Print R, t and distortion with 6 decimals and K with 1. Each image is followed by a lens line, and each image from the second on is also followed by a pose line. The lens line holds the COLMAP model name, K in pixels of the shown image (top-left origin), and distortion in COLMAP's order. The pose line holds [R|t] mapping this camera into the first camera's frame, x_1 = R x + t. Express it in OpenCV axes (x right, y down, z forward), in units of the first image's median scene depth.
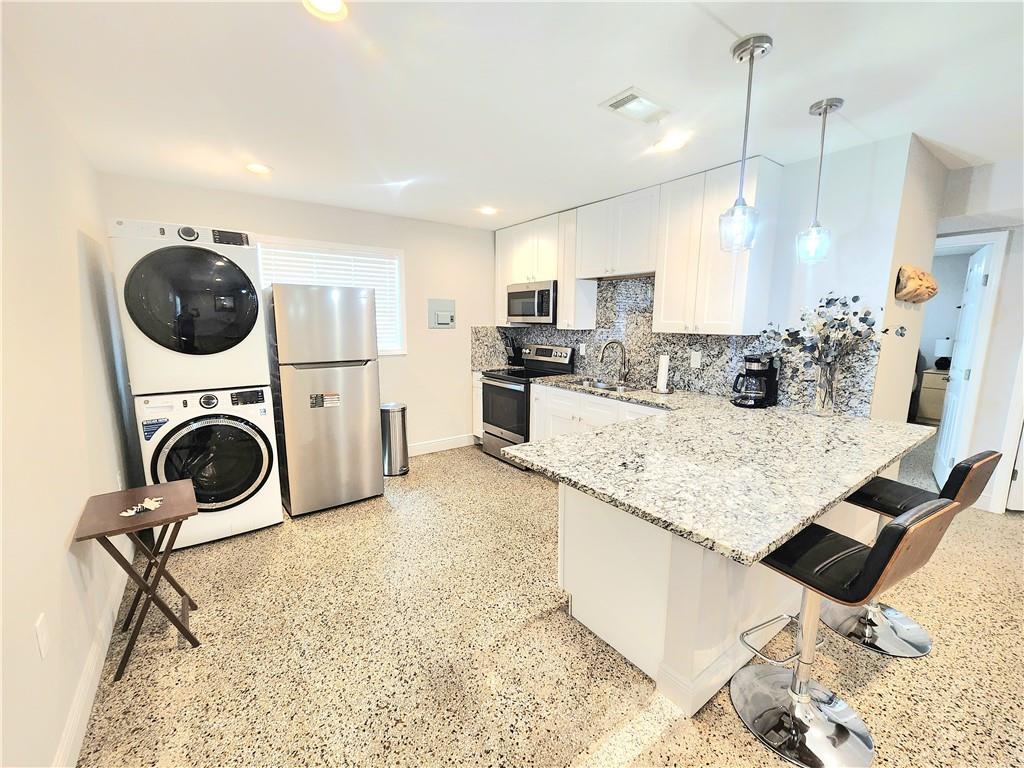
lens RADIAL K [[422.0, 0, 512.6], [0, 422.0, 391.1], [0, 0, 1]] dist [-0.001868, 0.001354]
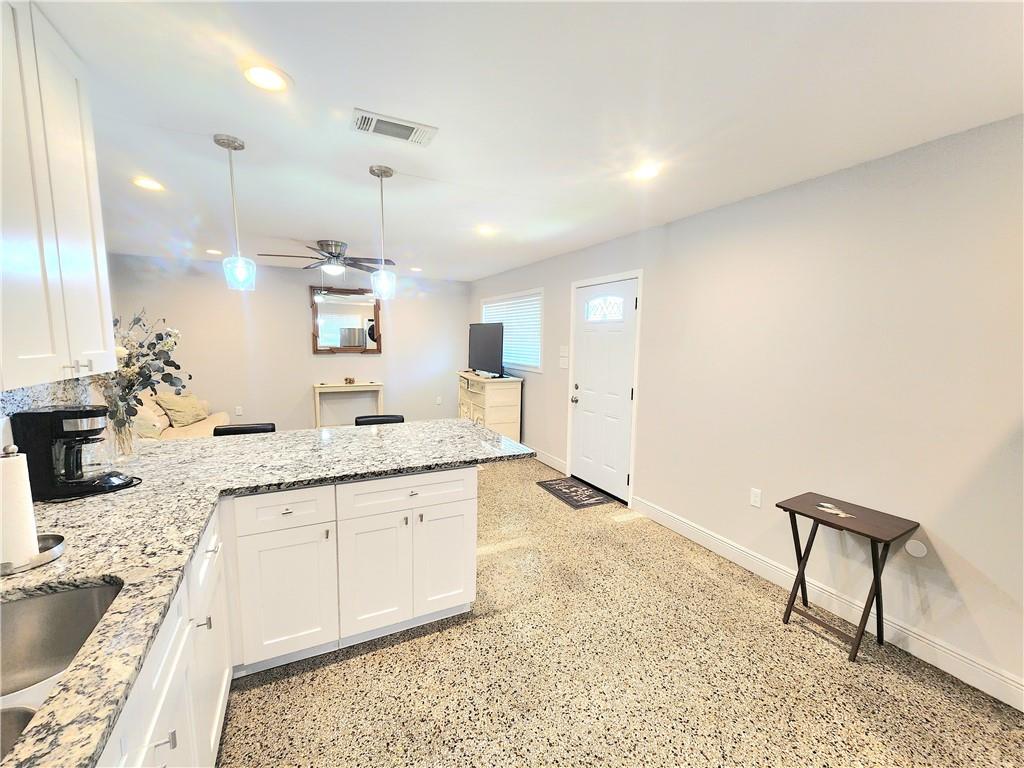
lens RADIAL K [[422.0, 0, 509.0], [0, 422.0, 390.5], [0, 0, 1]] dist [-0.001868, 0.001354]
pose [[-0.985456, -0.039254, 0.165336, -0.106476], [0.009953, 0.957951, 0.286758, -0.285516], [-0.169640, 0.284233, -0.943628, 1.546793]]
